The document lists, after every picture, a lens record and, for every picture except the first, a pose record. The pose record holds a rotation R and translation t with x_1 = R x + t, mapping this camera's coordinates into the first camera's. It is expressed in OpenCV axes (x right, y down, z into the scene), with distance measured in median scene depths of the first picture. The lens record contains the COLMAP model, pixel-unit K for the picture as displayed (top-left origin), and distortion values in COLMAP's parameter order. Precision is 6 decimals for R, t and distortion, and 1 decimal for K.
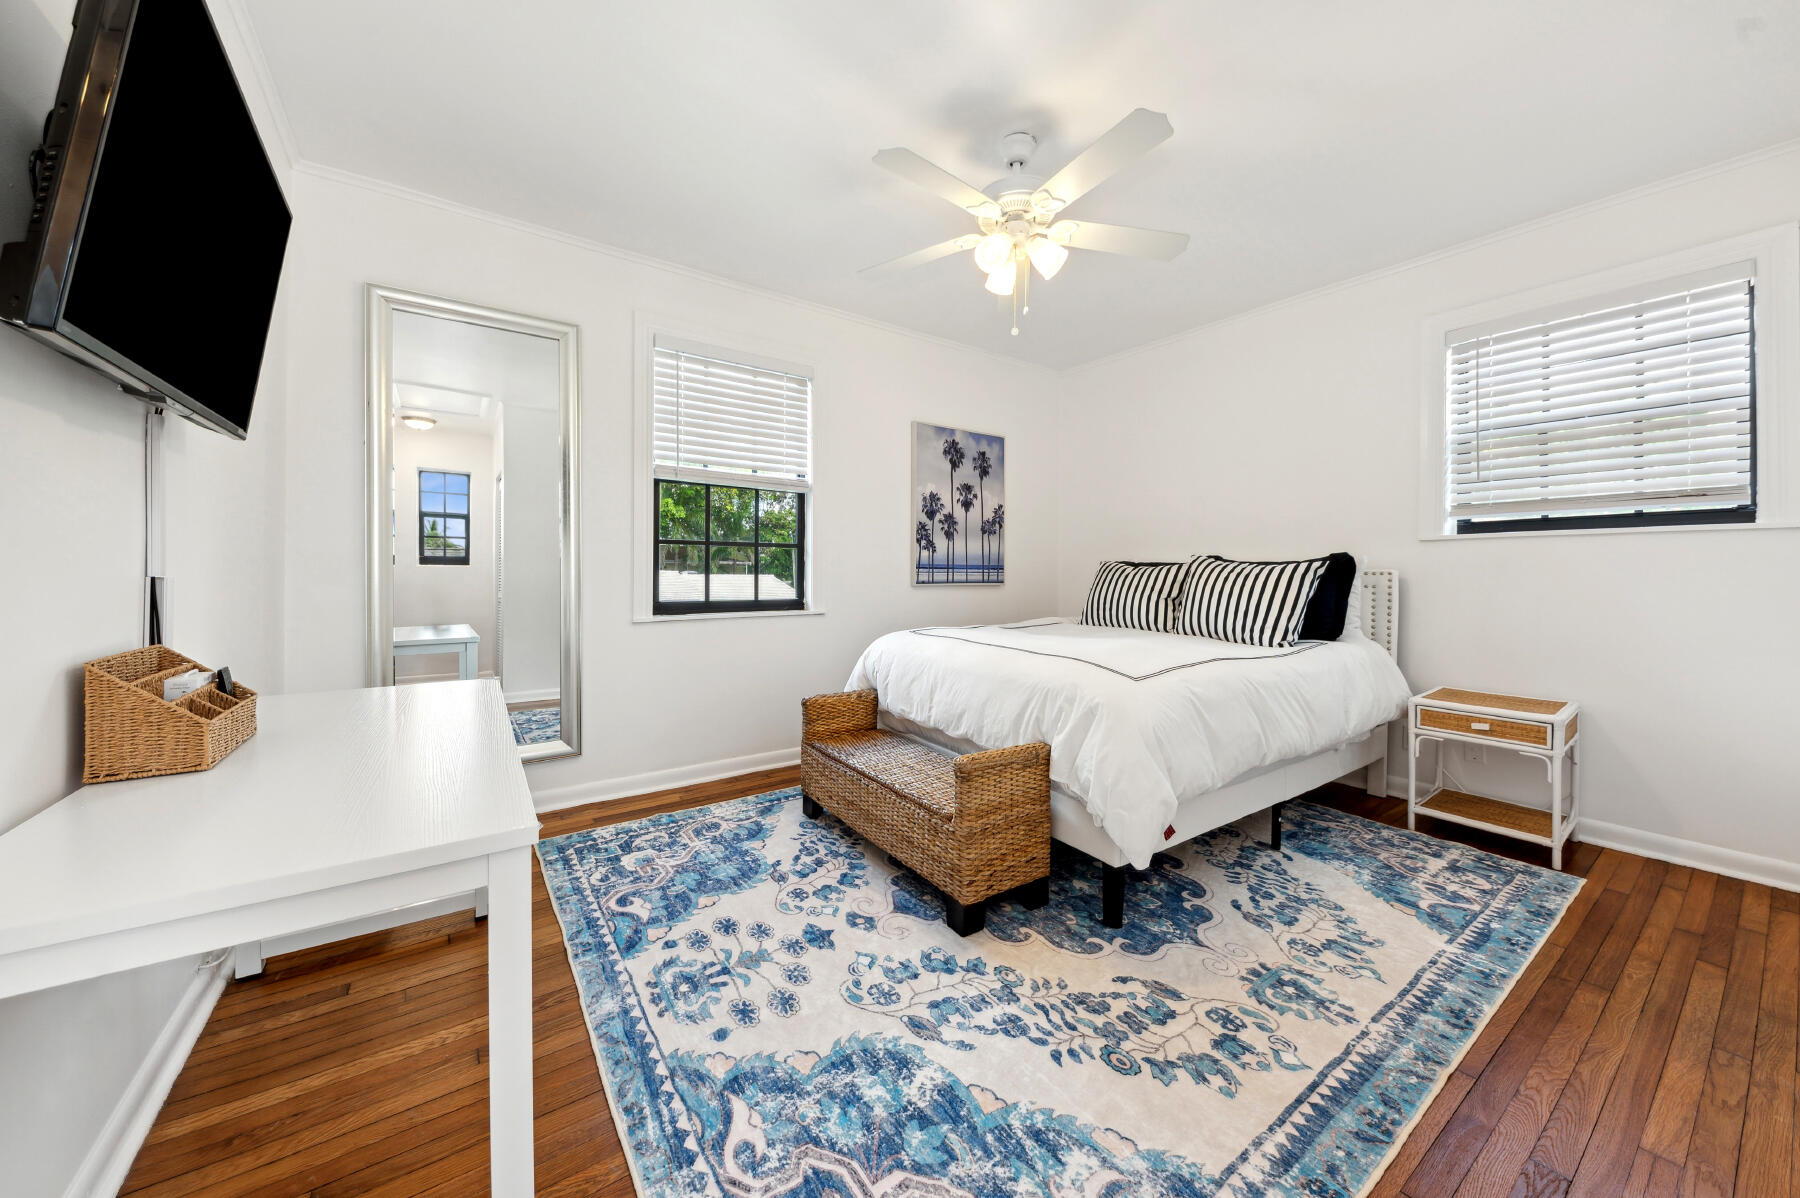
lens RADIAL K [[624.9, 0, 947.9], [0, 624.9, 568.1], [0, 0, 1]] dist [0.001187, -0.000179]
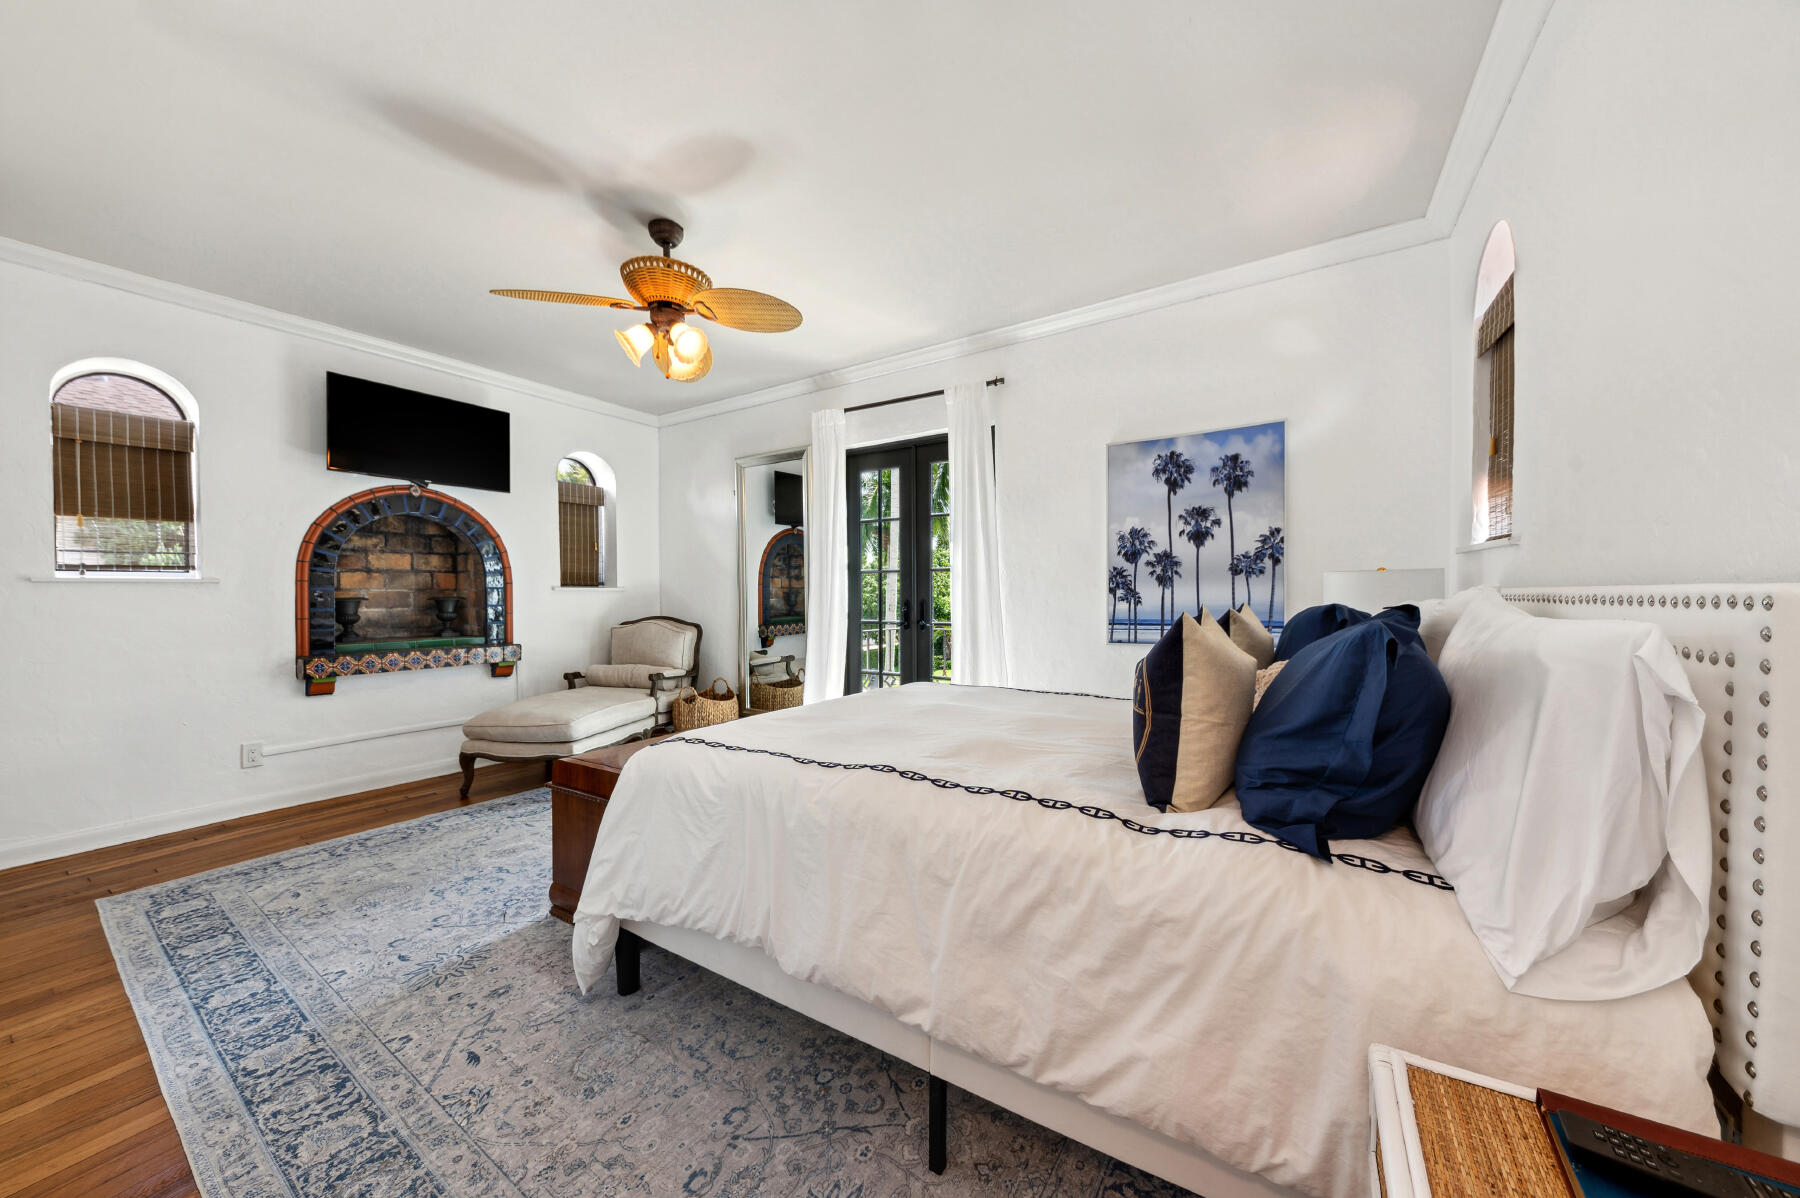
lens RADIAL K [[624.9, 0, 900.2], [0, 624.9, 607.1], [0, 0, 1]] dist [0.001187, -0.000179]
pose [[0.315848, 0.006178, -0.948790, 0.617038], [0.002892, 0.999968, 0.007474, -0.027720], [0.948805, -0.005105, 0.315820, 0.462855]]
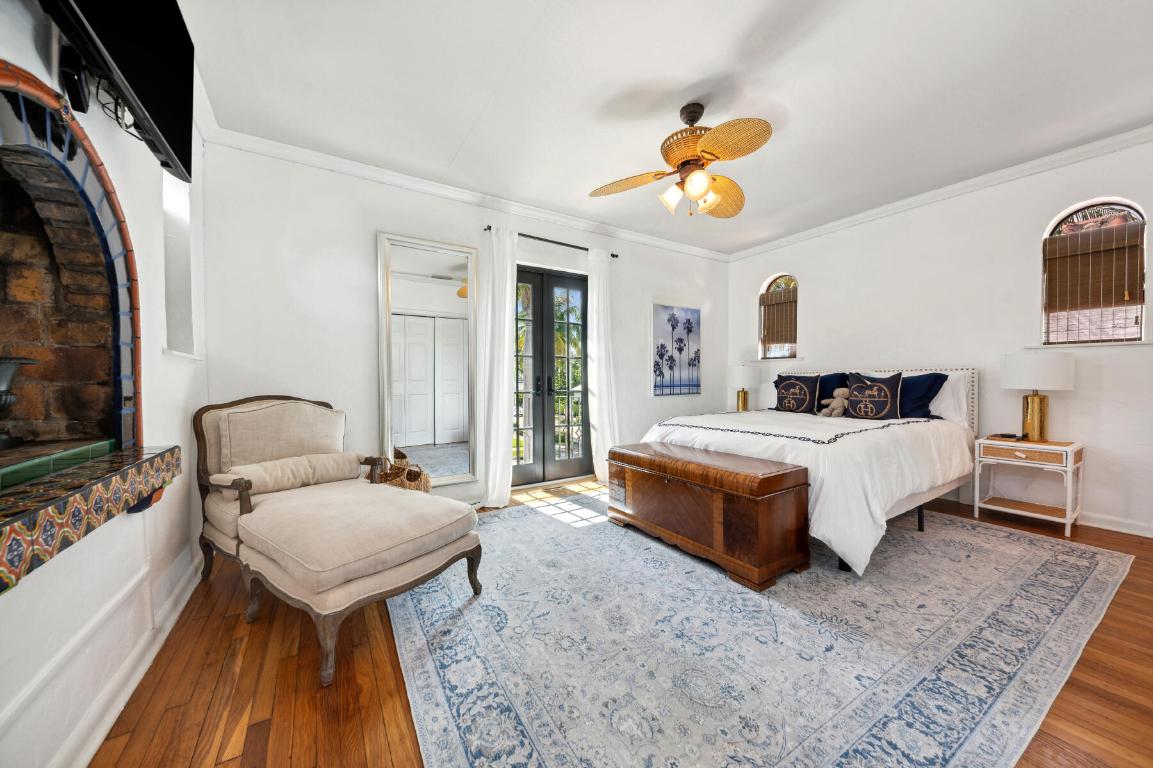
lens RADIAL K [[400.3, 0, 571.3], [0, 400.3, 389.4], [0, 0, 1]] dist [0.001187, -0.000179]
pose [[0.993252, -0.011545, -0.115401, -0.147547], [0.013356, 0.999799, 0.014936, -0.012440], [0.115206, -0.016377, 0.993207, -0.147137]]
